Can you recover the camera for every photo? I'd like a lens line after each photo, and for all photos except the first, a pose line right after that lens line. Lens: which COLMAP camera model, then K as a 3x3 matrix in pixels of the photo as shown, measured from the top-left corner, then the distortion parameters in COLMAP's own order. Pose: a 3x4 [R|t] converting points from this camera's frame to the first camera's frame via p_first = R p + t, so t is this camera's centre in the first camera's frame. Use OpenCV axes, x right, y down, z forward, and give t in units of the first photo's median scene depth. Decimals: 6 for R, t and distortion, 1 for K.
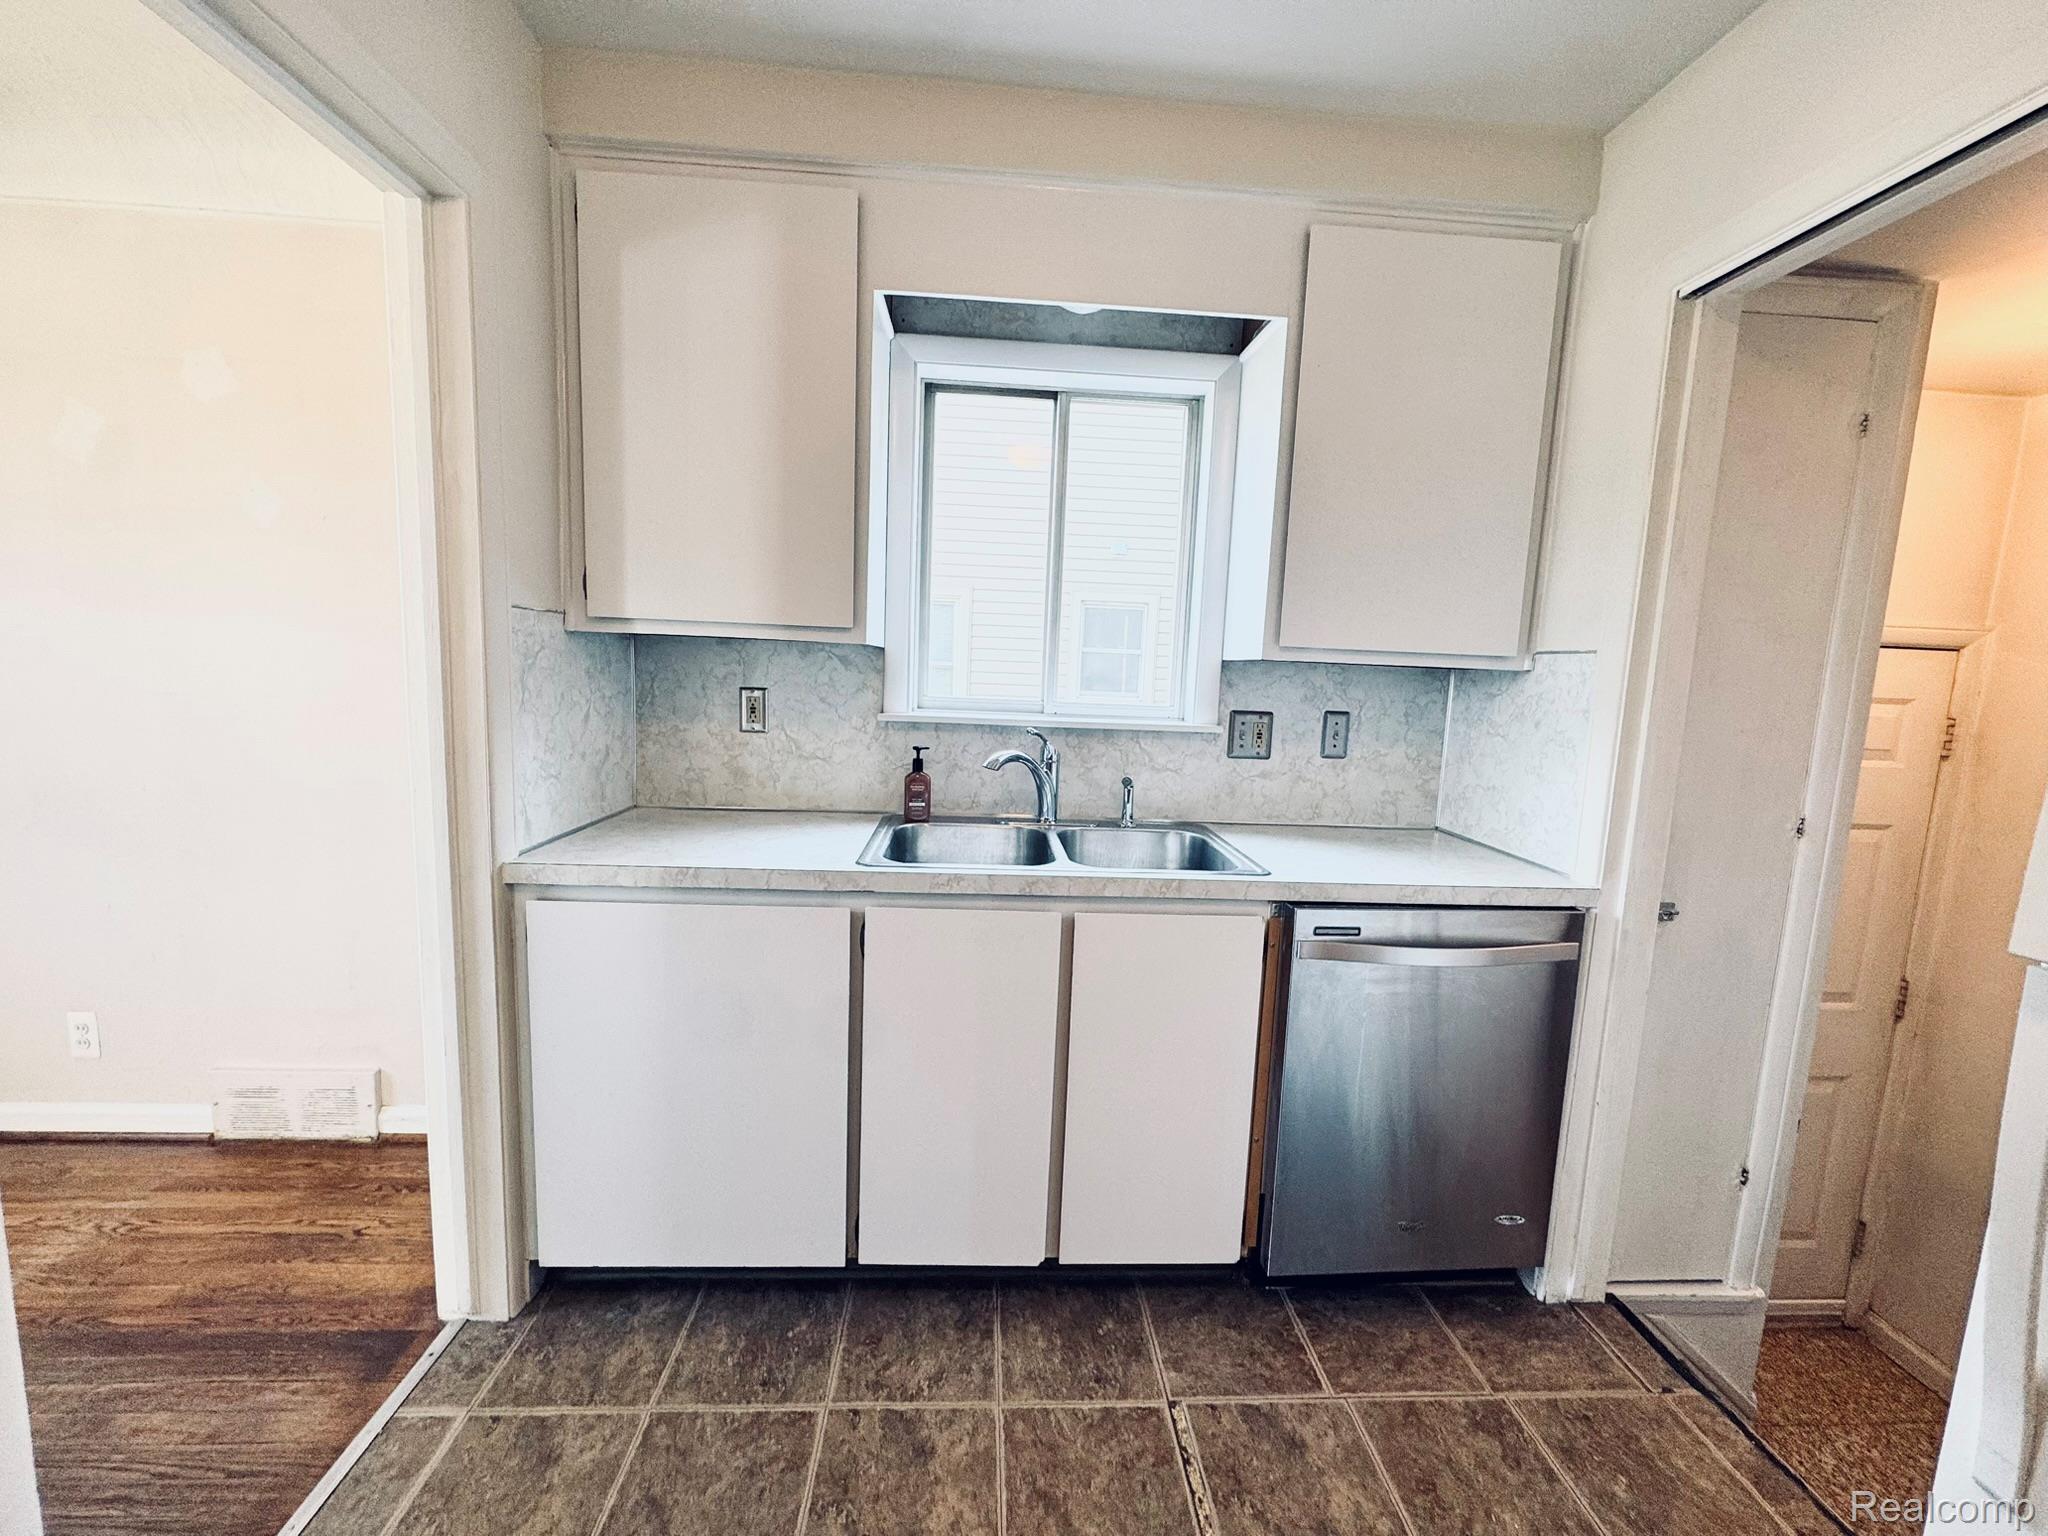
lens RADIAL K [[818.4, 0, 1022.5], [0, 818.4, 755.9], [0, 0, 1]] dist [-0.001459, -0.000539]
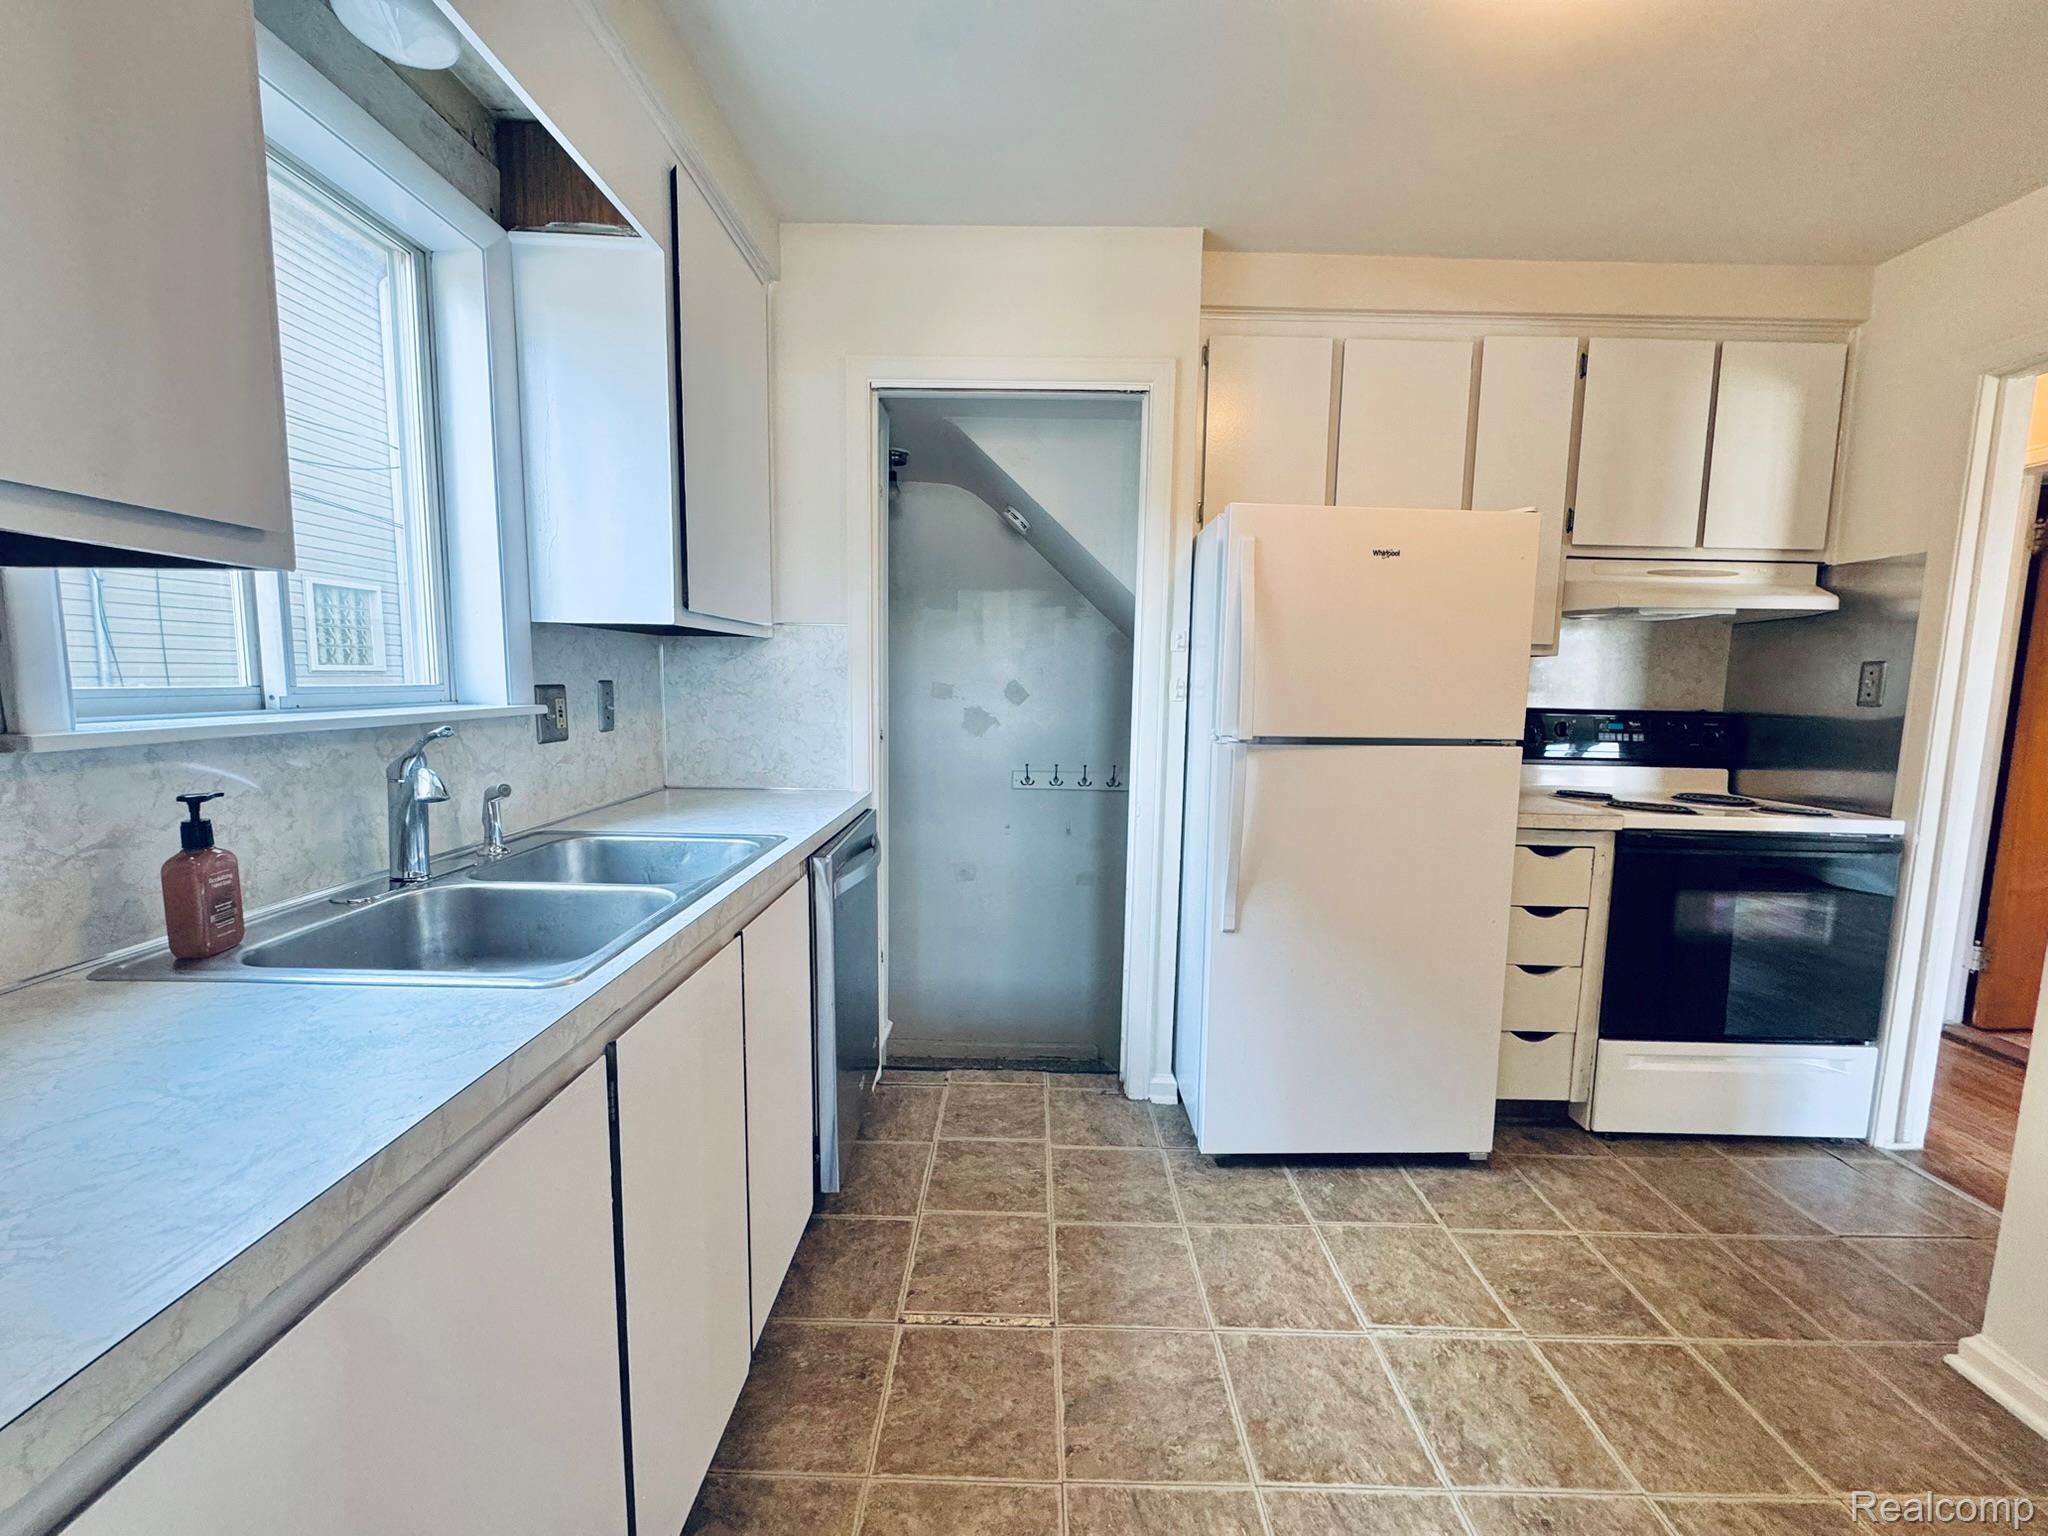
lens RADIAL K [[818.4, 0, 1022.6], [0, 818.4, 778.3], [0, 0, 1]] dist [-0.001459, -0.000539]
pose [[0.050090, -0.160899, 0.985699, -0.760421], [0.082127, 0.984259, 0.156490, -0.074531], [-0.995362, 0.073114, 0.062516, 0.713805]]
